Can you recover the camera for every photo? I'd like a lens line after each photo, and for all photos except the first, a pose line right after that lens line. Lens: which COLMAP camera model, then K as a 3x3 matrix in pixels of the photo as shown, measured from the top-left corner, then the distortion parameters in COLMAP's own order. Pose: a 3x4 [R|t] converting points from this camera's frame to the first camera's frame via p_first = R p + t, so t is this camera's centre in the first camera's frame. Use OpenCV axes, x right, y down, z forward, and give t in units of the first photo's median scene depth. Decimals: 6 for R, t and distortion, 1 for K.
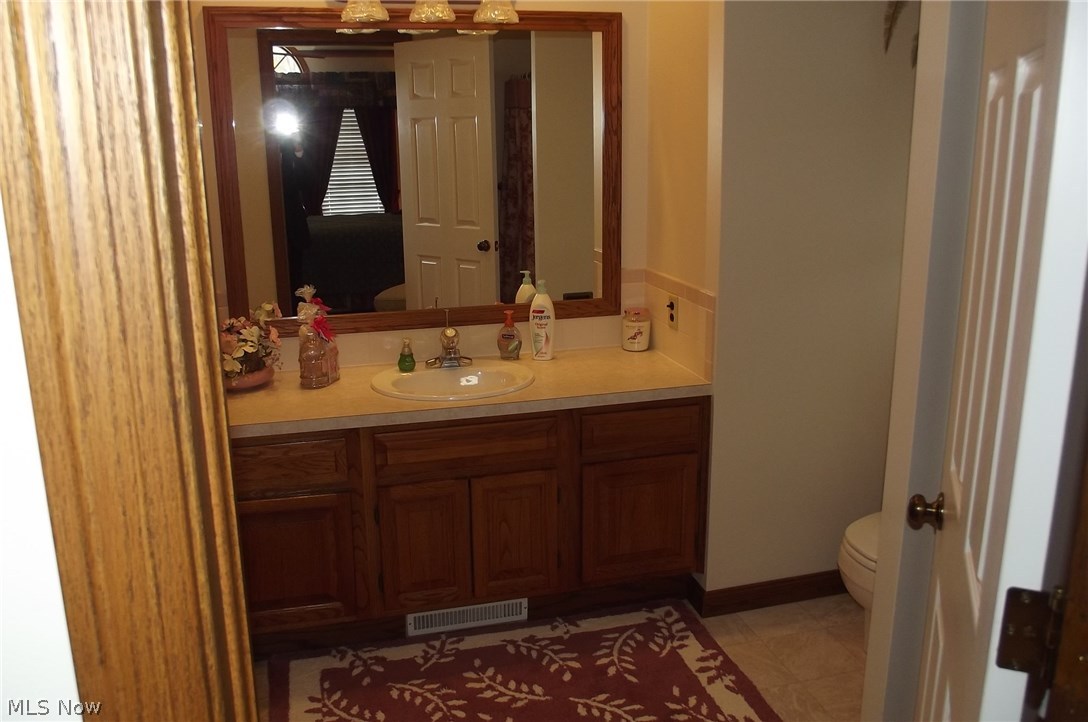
lens RADIAL K [[914.9, 0, 544.0], [0, 914.9, 361.0], [0, 0, 1]] dist [-0.040452, 0.000767]
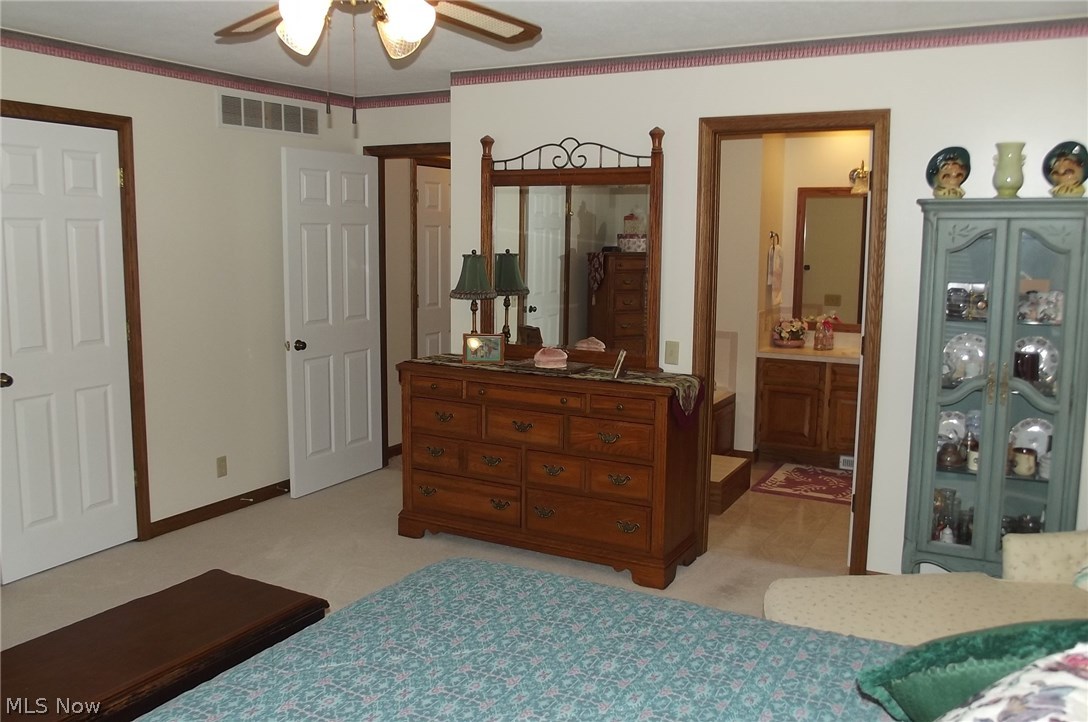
lens RADIAL K [[914.9, 0, 544.0], [0, 914.9, 361.0], [0, 0, 1]] dist [-0.040452, 0.000767]
pose [[0.719002, 0.102819, -0.687360, 0.852157], [-0.187680, 0.980978, -0.049580, 0.308934], [0.669187, 0.164652, 0.724623, -1.142917]]
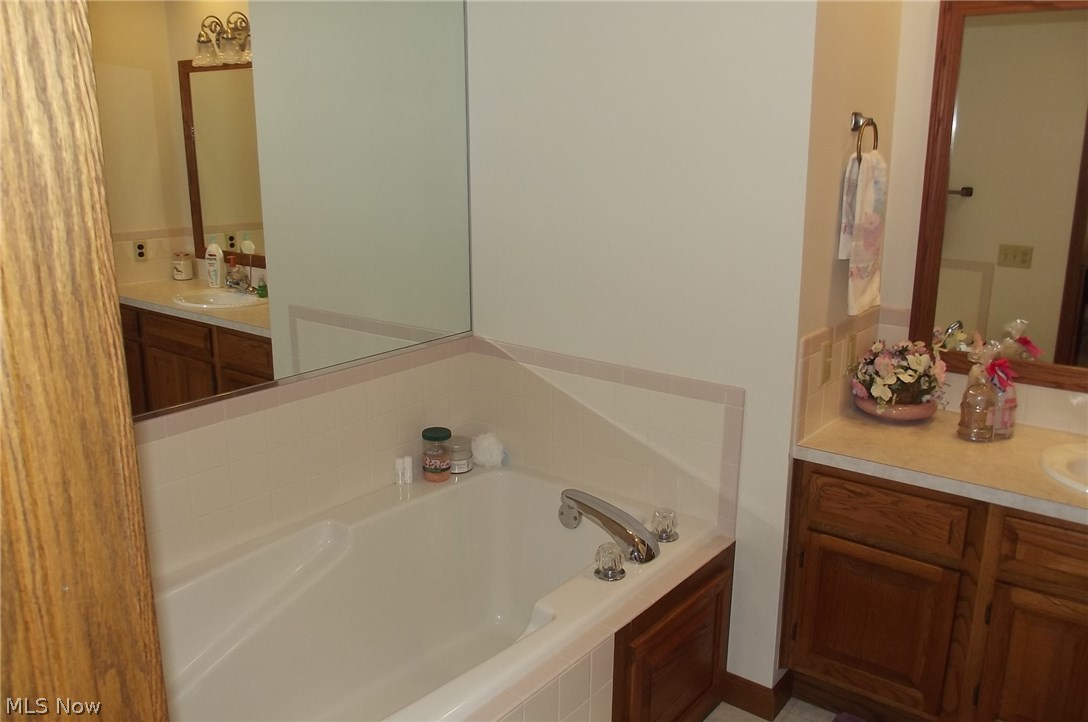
lens RADIAL K [[914.9, 0, 544.0], [0, 914.9, 361.0], [0, 0, 1]] dist [-0.040452, 0.000767]
pose [[0.597532, 0.206878, -0.774698, 0.151061], [-0.205519, 0.973384, 0.101416, -0.047181], [0.775060, 0.098616, 0.624145, 0.171952]]
